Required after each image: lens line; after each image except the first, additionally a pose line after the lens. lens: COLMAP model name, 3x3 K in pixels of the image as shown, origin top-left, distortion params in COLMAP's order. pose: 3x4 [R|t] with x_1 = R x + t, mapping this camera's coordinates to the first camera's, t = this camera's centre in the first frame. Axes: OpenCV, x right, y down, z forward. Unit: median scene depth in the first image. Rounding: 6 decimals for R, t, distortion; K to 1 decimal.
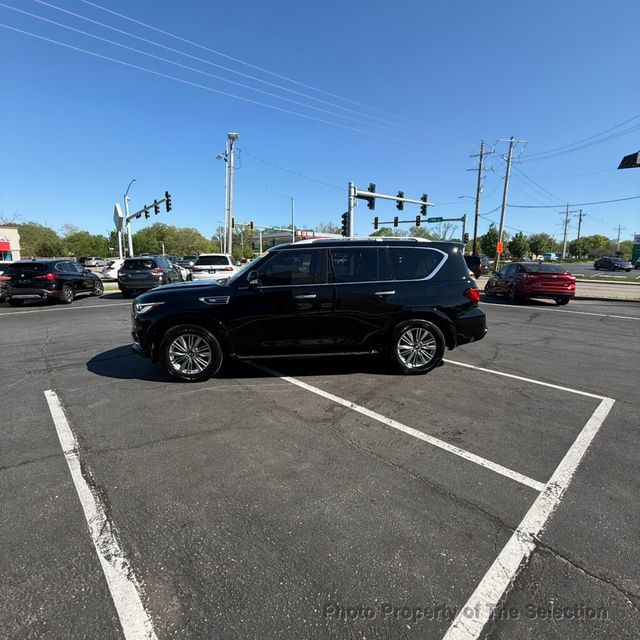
lens RADIAL K [[351.0, 0, 308.7], [0, 351.0, 333.0], [0, 0, 1]] dist [0.001896, -0.002296]
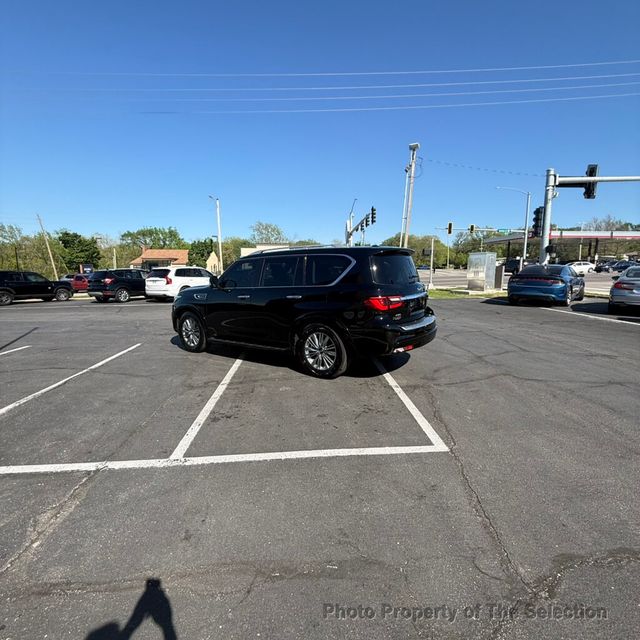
lens RADIAL K [[360.9, 0, 306.2], [0, 360.9, 315.7], [0, 0, 1]] dist [0.014147, -0.002125]
pose [[0.763458, 0.076831, -0.641271, 0.252254], [-0.122316, 0.992131, -0.026754, -0.007788], [0.634169, 0.098863, 0.766848, 0.042935]]
